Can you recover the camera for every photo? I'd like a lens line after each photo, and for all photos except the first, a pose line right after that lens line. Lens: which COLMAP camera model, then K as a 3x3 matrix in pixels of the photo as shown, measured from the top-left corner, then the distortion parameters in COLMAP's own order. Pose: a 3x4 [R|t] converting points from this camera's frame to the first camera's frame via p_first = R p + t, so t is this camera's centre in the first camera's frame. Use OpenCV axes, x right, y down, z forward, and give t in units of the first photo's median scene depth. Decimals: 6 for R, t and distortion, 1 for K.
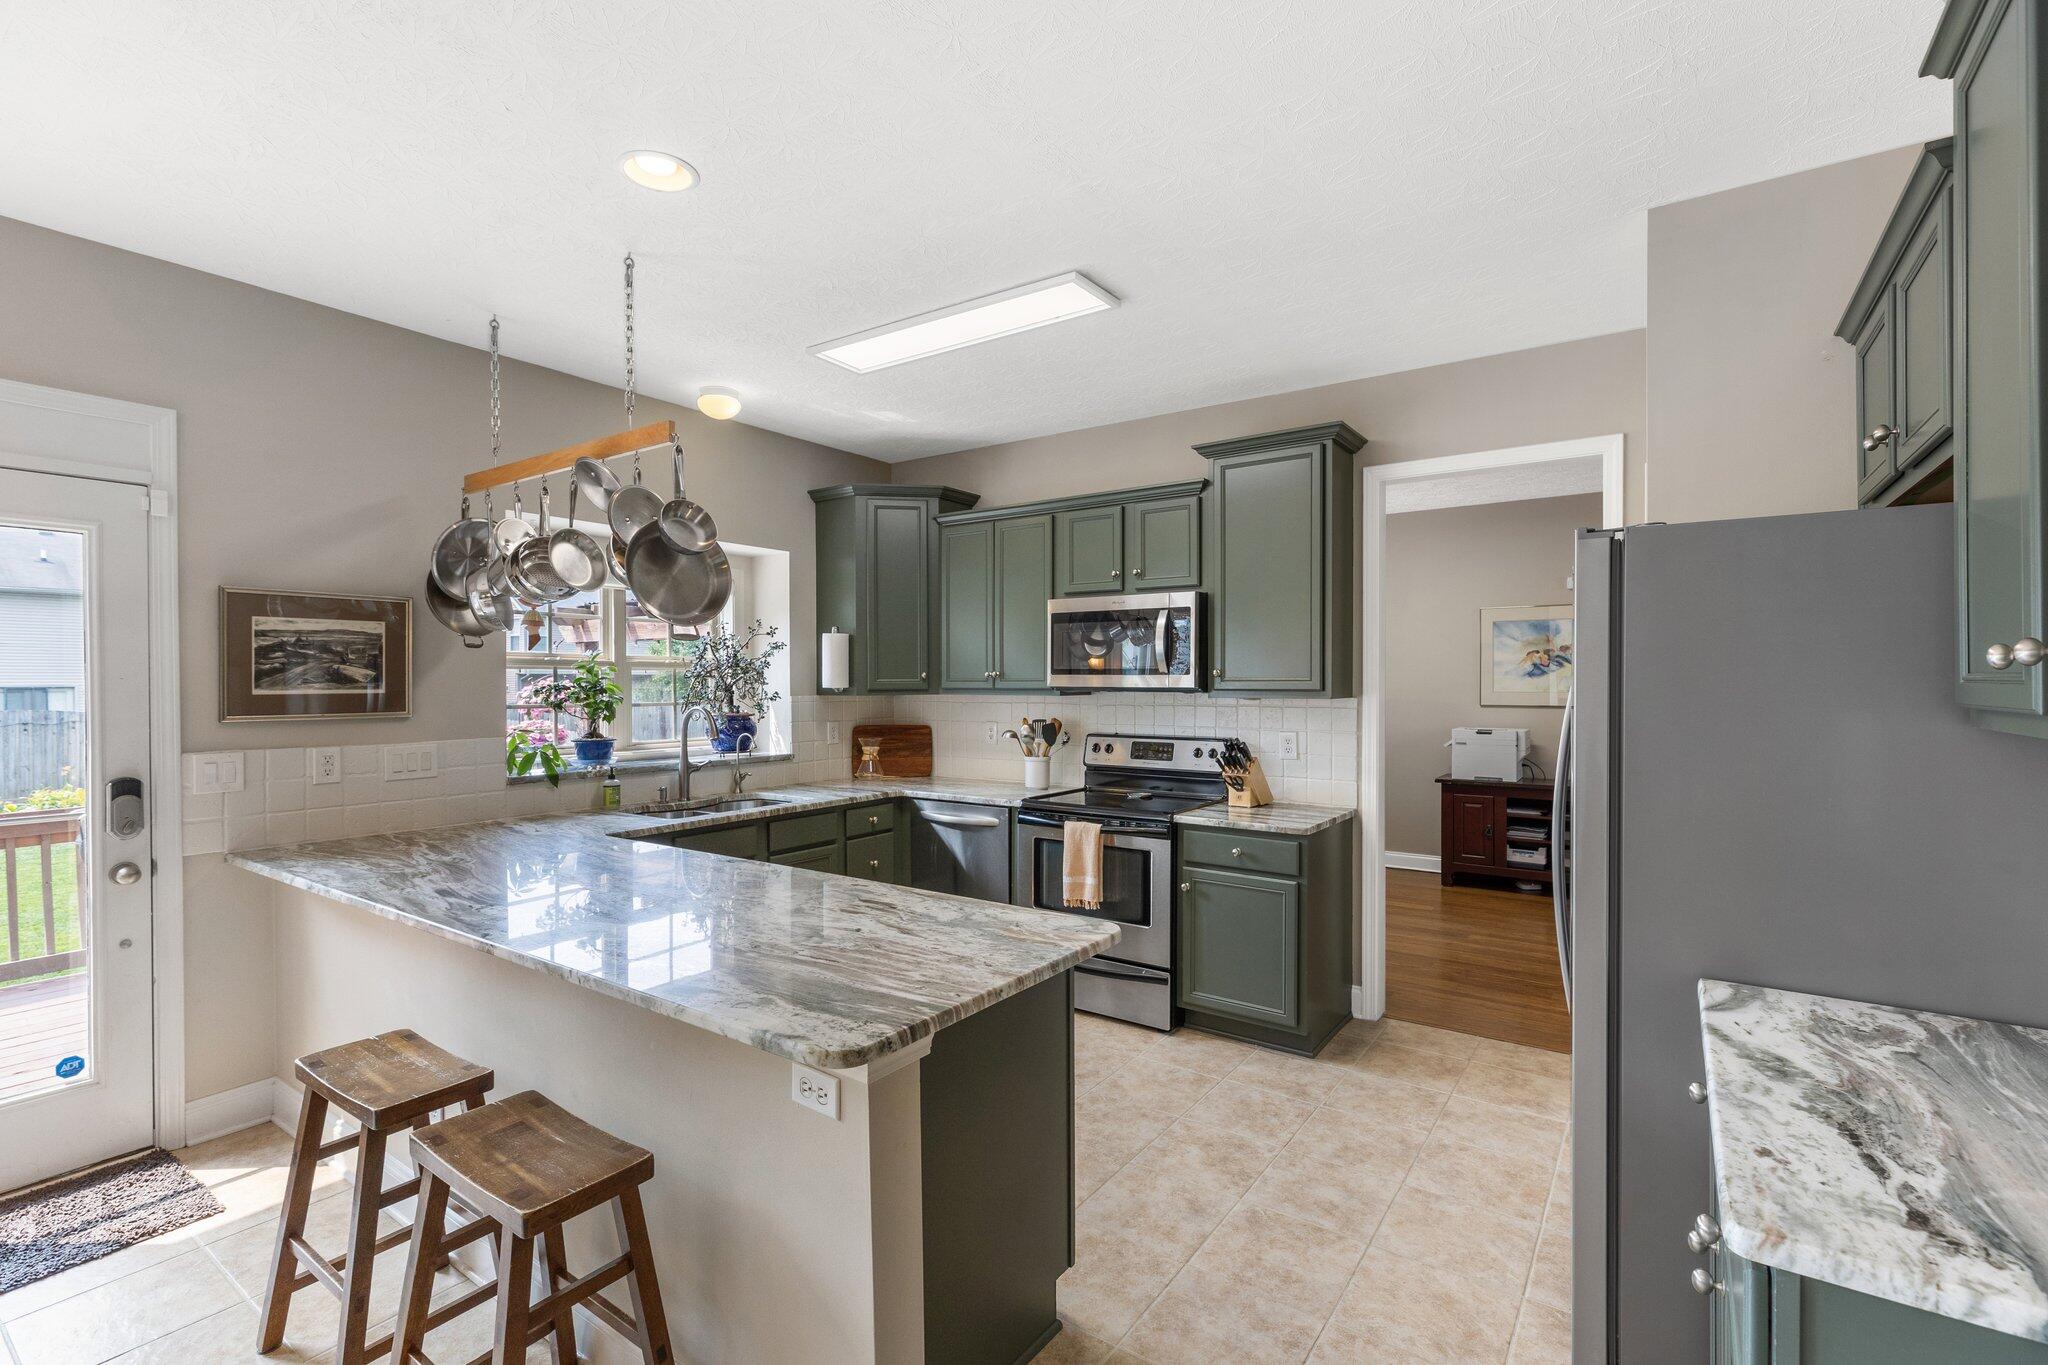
lens RADIAL K [[930.4, 0, 1023.4], [0, 930.4, 685.1], [0, 0, 1]] dist [0.000257, 0.000043]
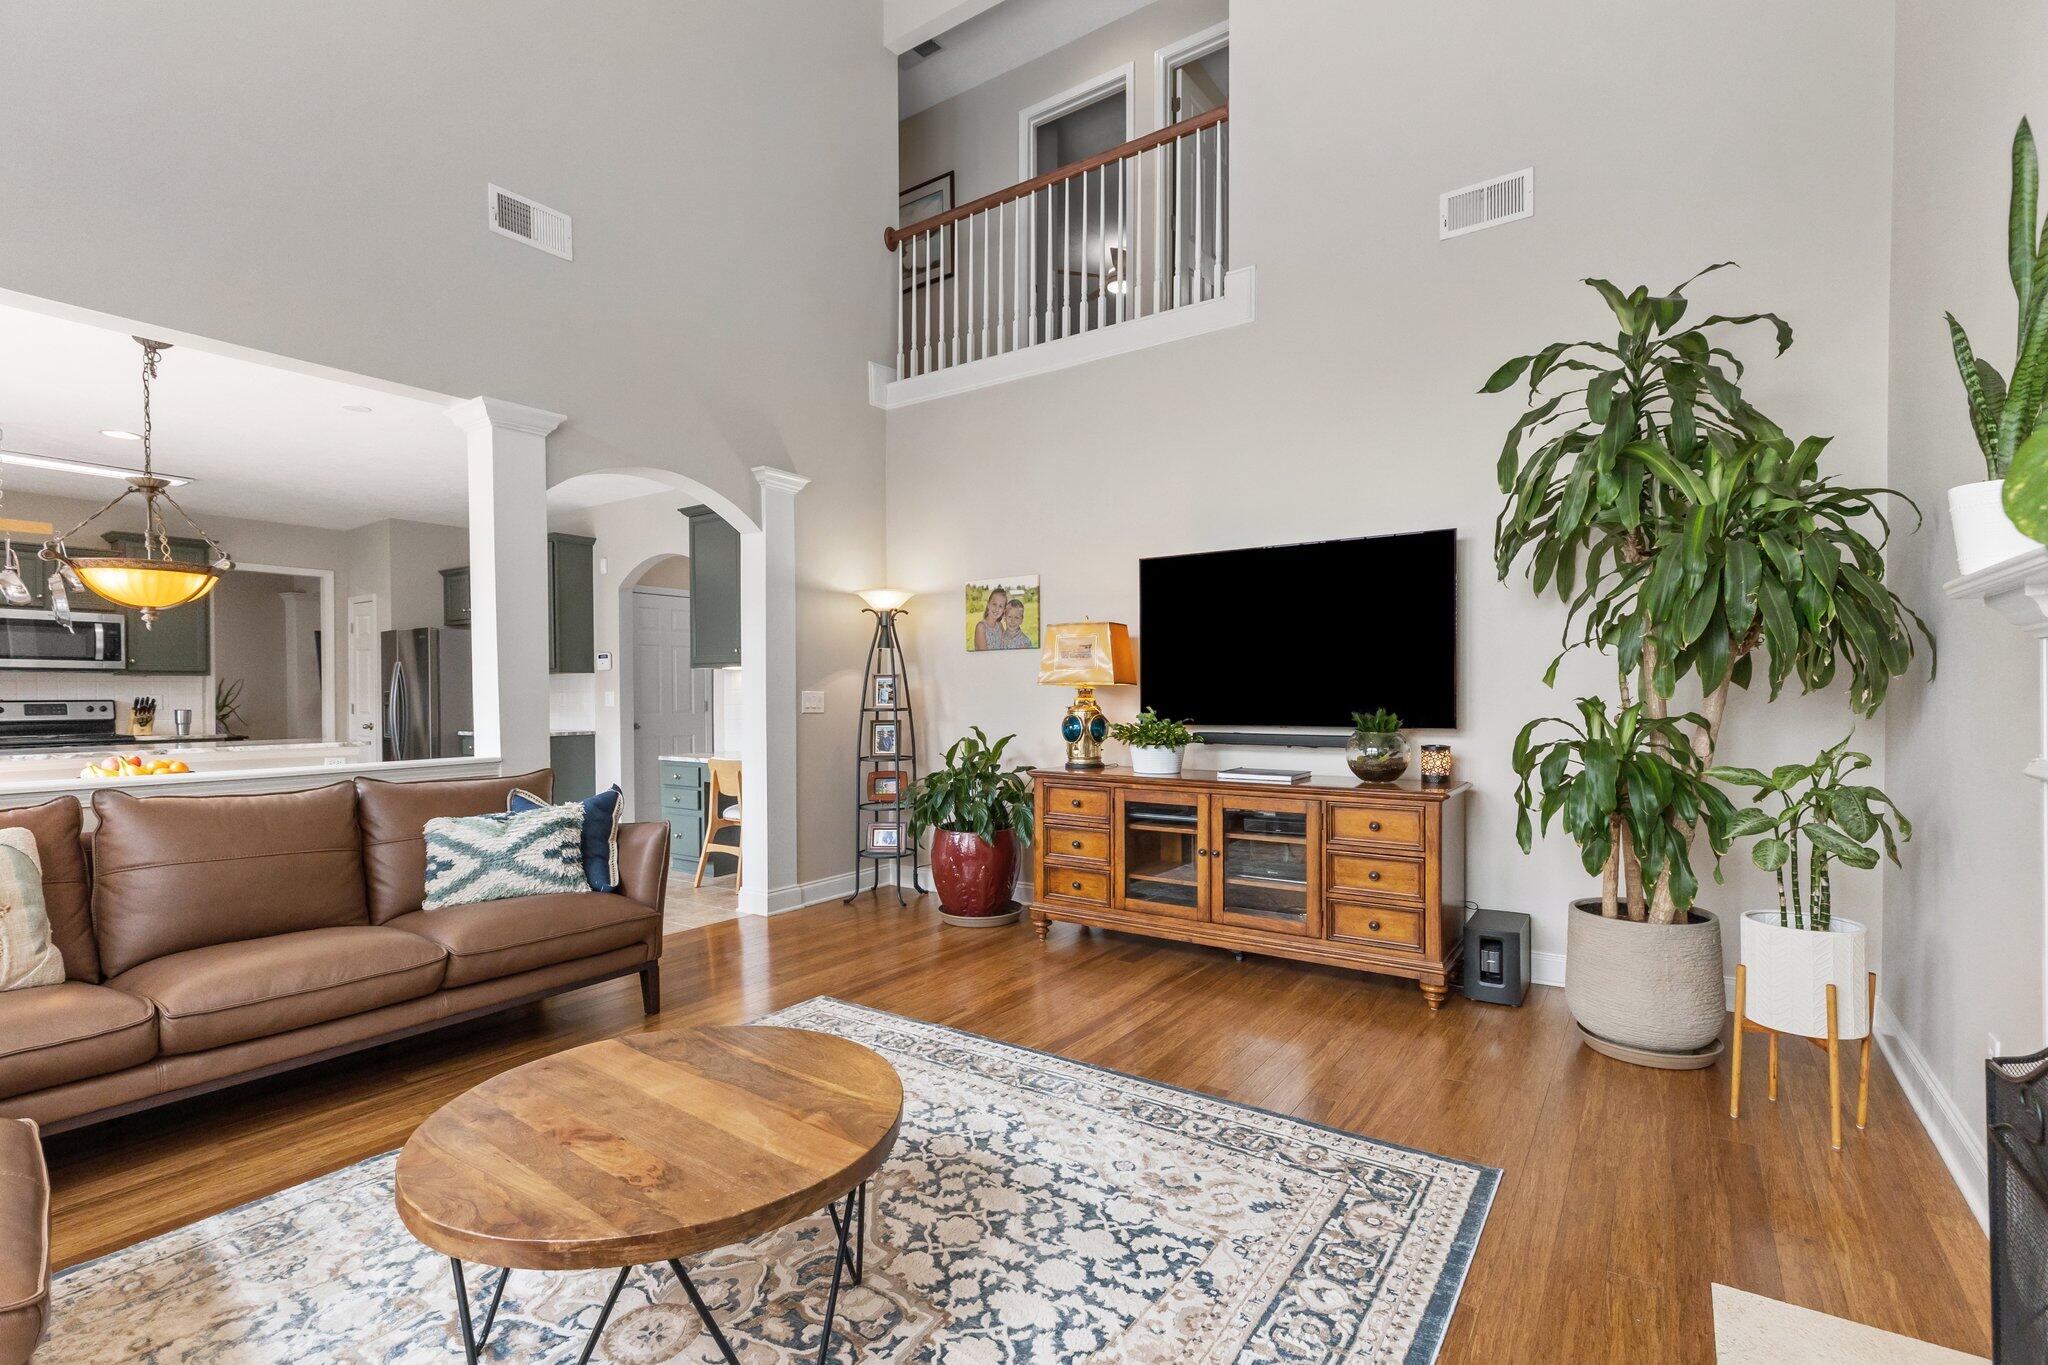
lens RADIAL K [[930.4, 0, 1024.6], [0, 930.4, 691.5], [0, 0, 1]] dist [0.000257, 0.000043]
pose [[0.000976, 0.001878, 0.999998, -1.468639], [0.000844, 0.999998, -0.001879, 0.046430], [-0.999999, 0.000846, 0.000975, -0.662766]]
